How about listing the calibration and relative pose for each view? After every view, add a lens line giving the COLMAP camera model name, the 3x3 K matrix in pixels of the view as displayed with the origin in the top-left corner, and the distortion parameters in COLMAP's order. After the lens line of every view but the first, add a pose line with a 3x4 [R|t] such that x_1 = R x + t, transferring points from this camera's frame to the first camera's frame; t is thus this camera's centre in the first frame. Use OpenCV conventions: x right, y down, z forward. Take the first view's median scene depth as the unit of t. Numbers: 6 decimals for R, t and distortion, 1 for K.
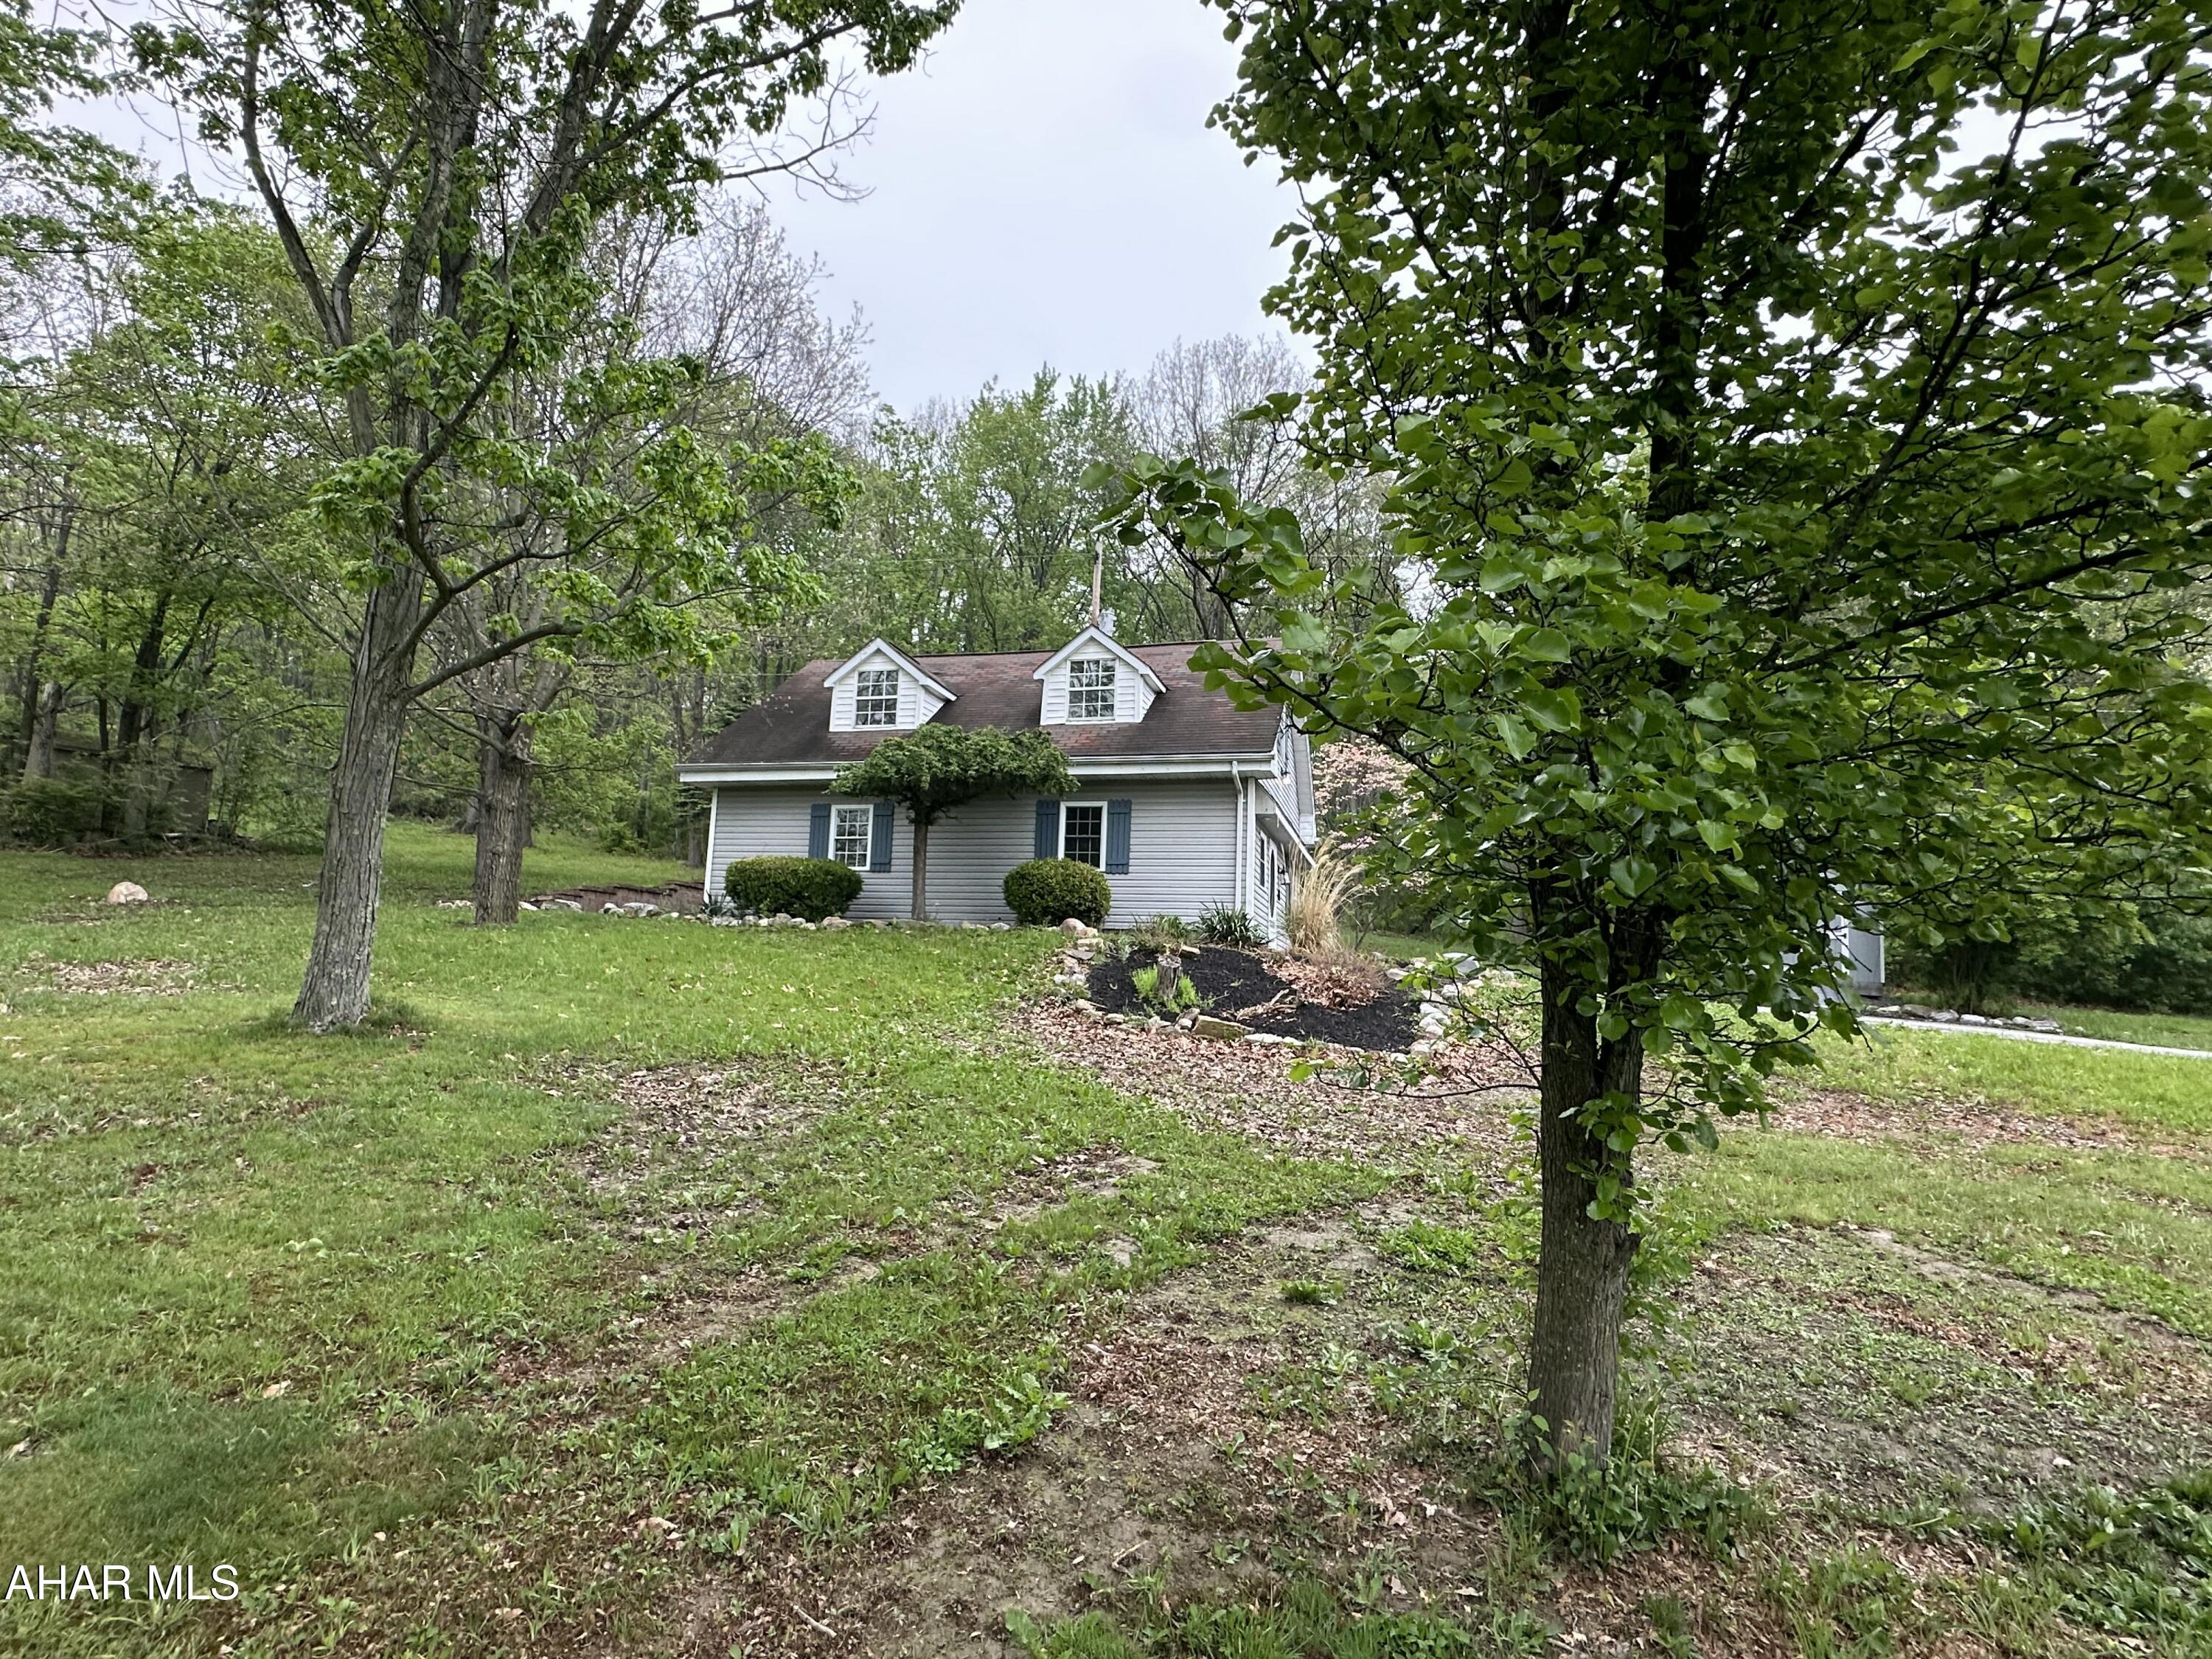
lens RADIAL K [[1152.4, 0, 1099.8], [0, 1152.4, 828.6], [0, 0, 1]] dist [-0.001327, -0.000552]
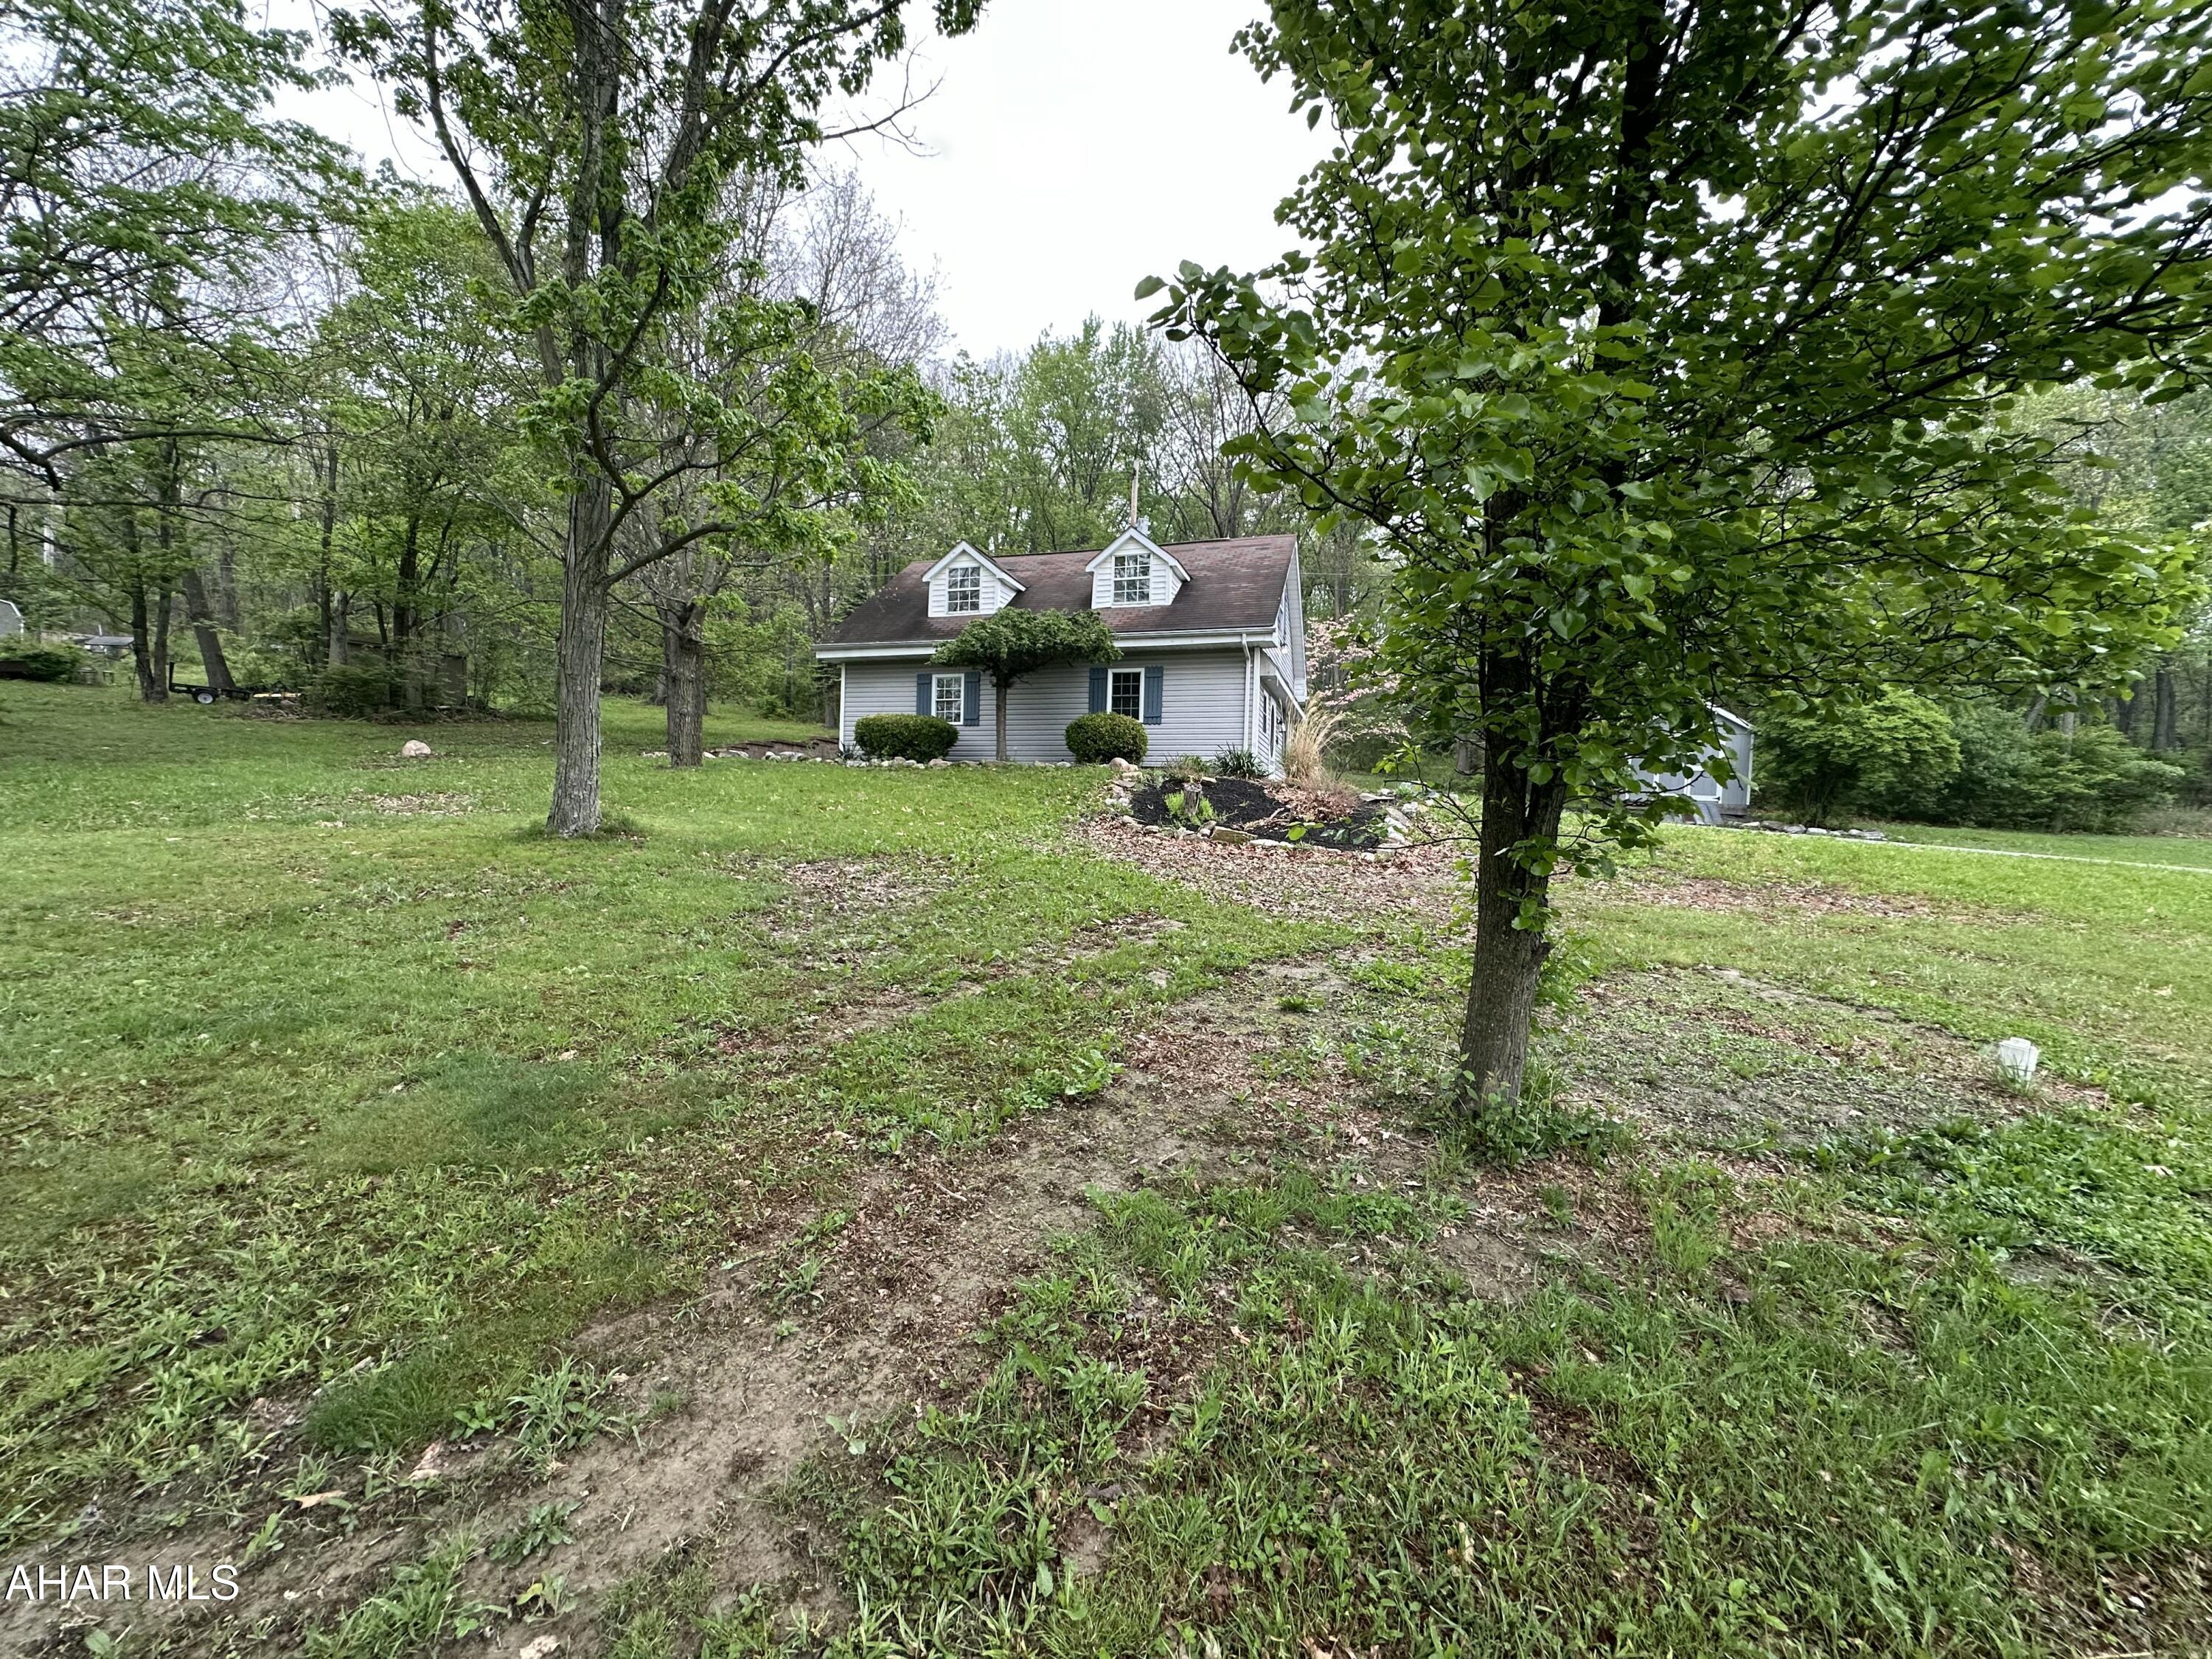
lens RADIAL K [[880.6, 0, 1106.3], [0, 880.6, 829.8], [0, 0, 1]] dist [-0.002343, 0.000267]
pose [[0.999310, -0.007280, -0.036410, -0.003460], [0.012494, 0.989337, 0.145105, 0.024971], [0.034965, -0.145460, 0.988746, -0.004174]]
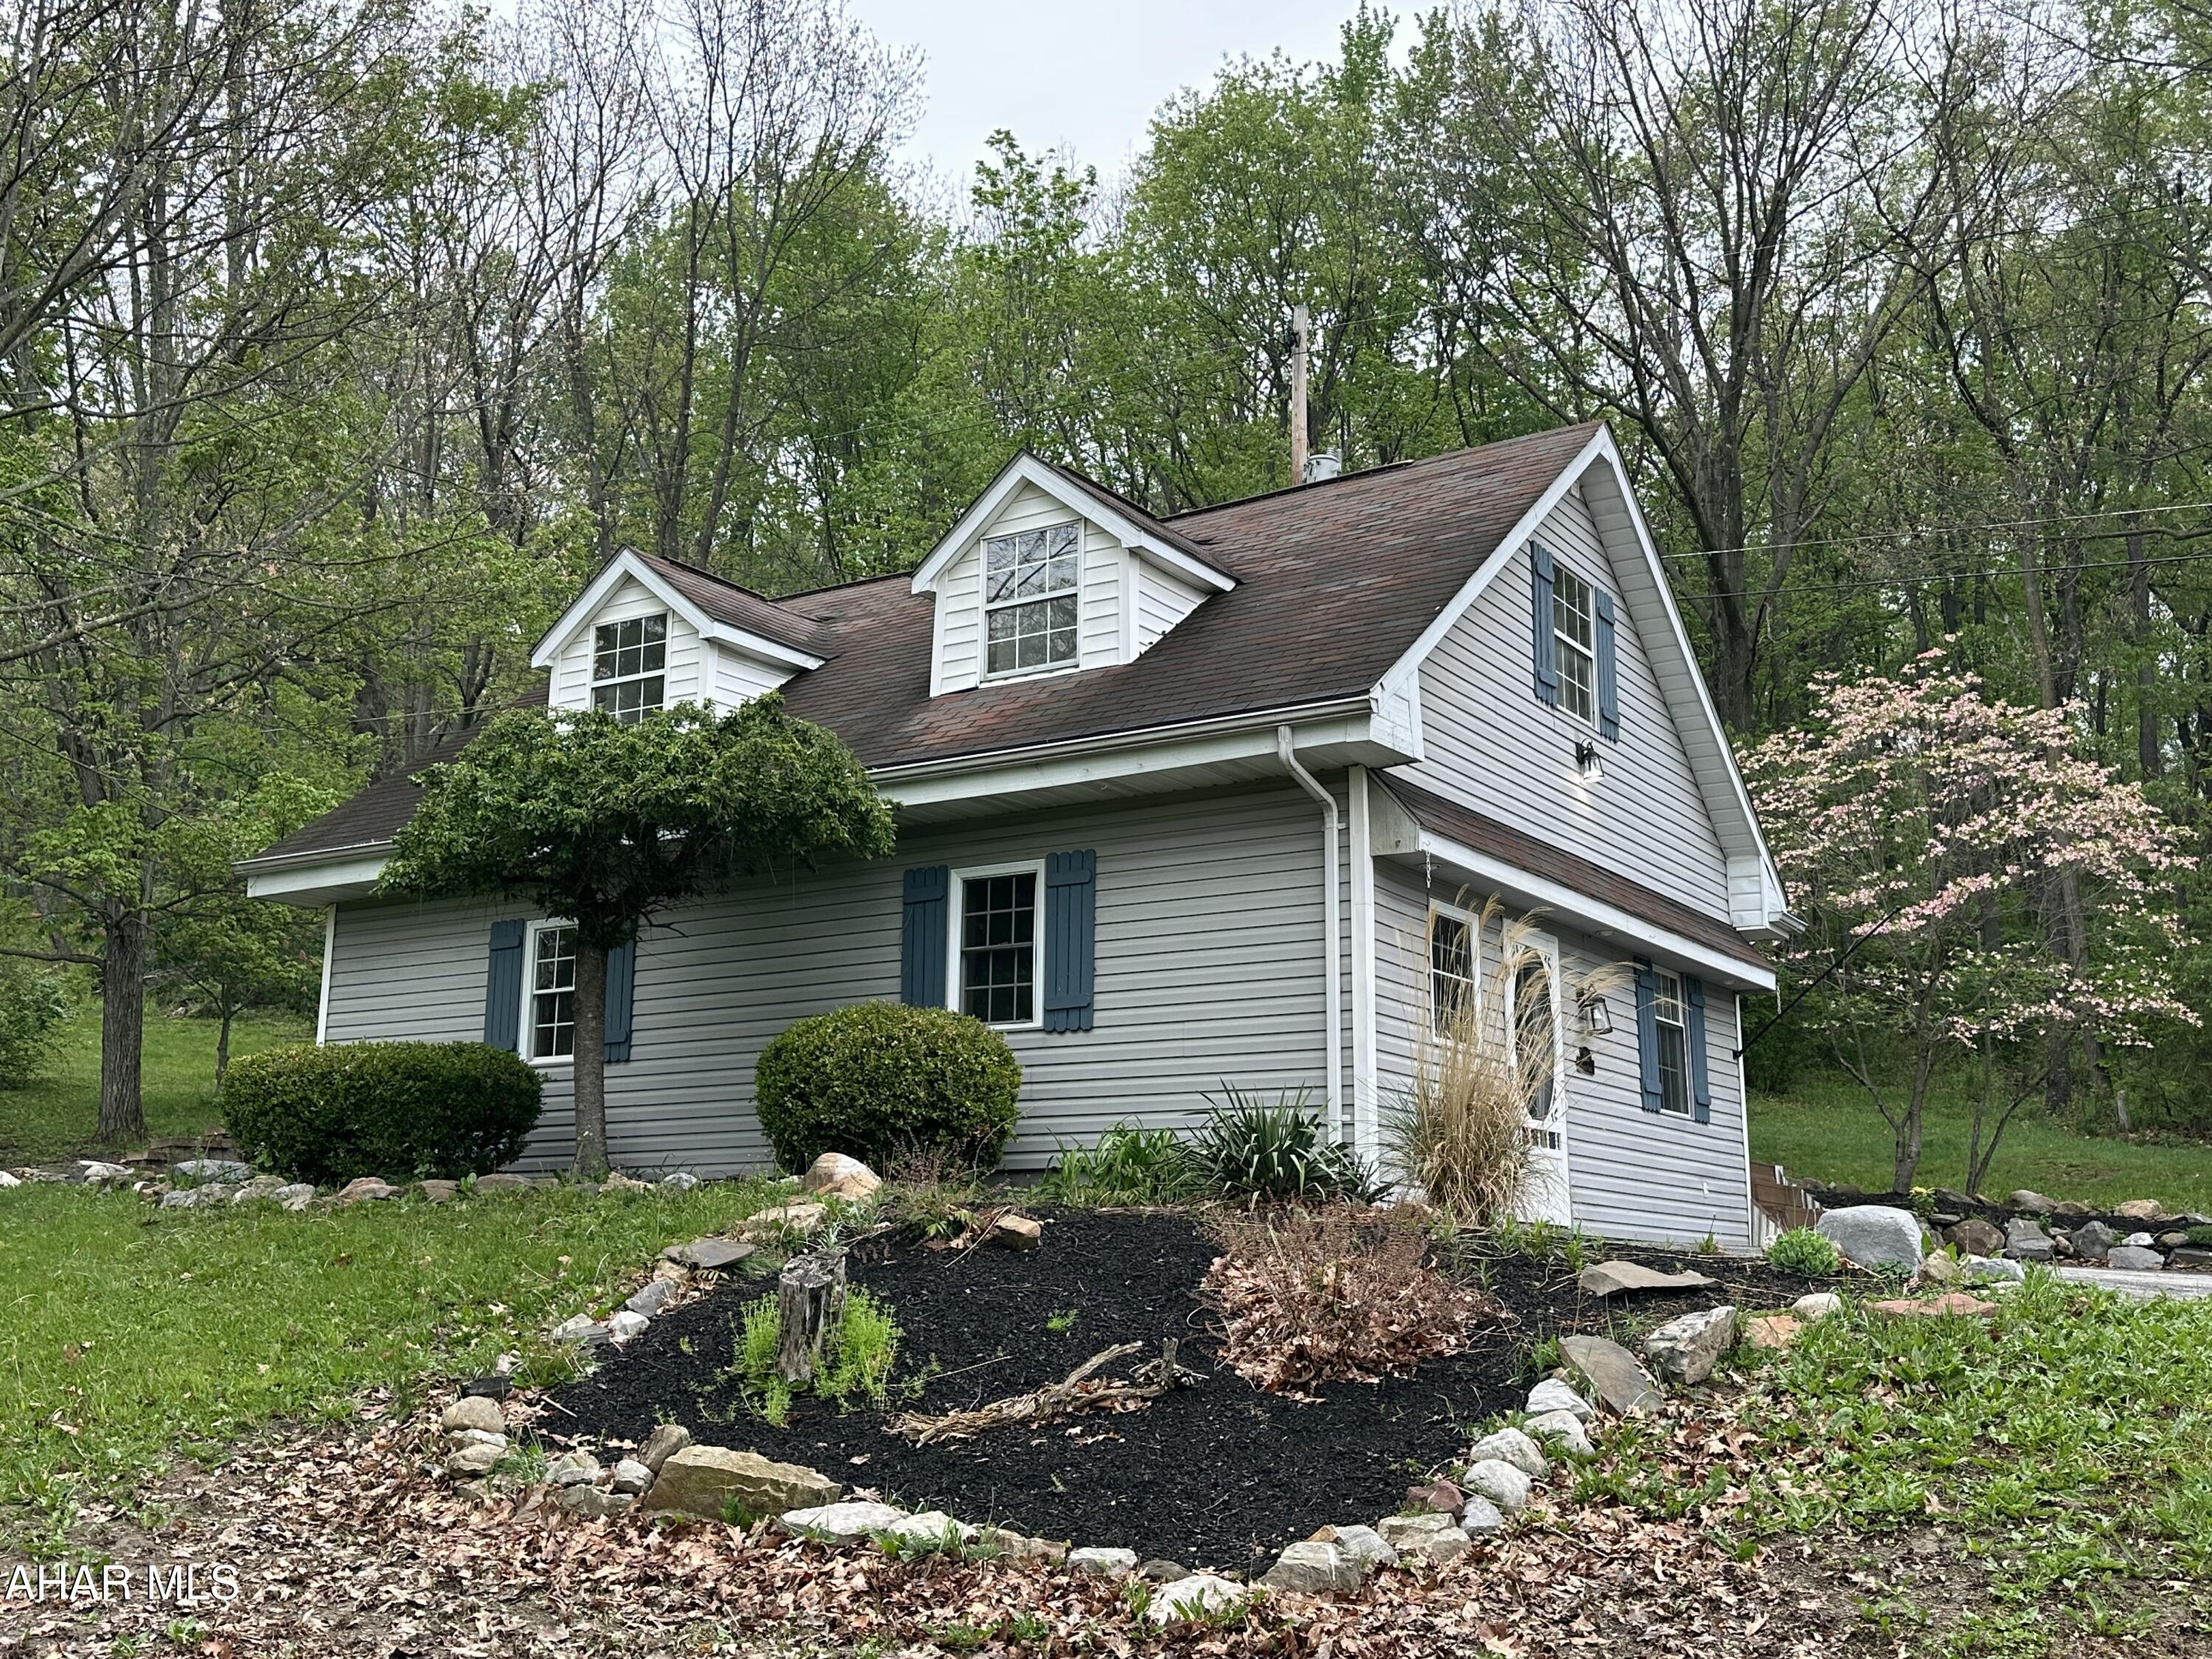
lens RADIAL K [[2203.6, 0, 1108.6], [0, 2203.6, 824.0], [0, 0, 1]] dist [0.110929, 0.000000]
pose [[0.952070, -0.086450, -0.293411, 0.540475], [0.064889, 0.994480, -0.082459, 0.063737], [0.298920, 0.059467, 0.952424, 0.512404]]
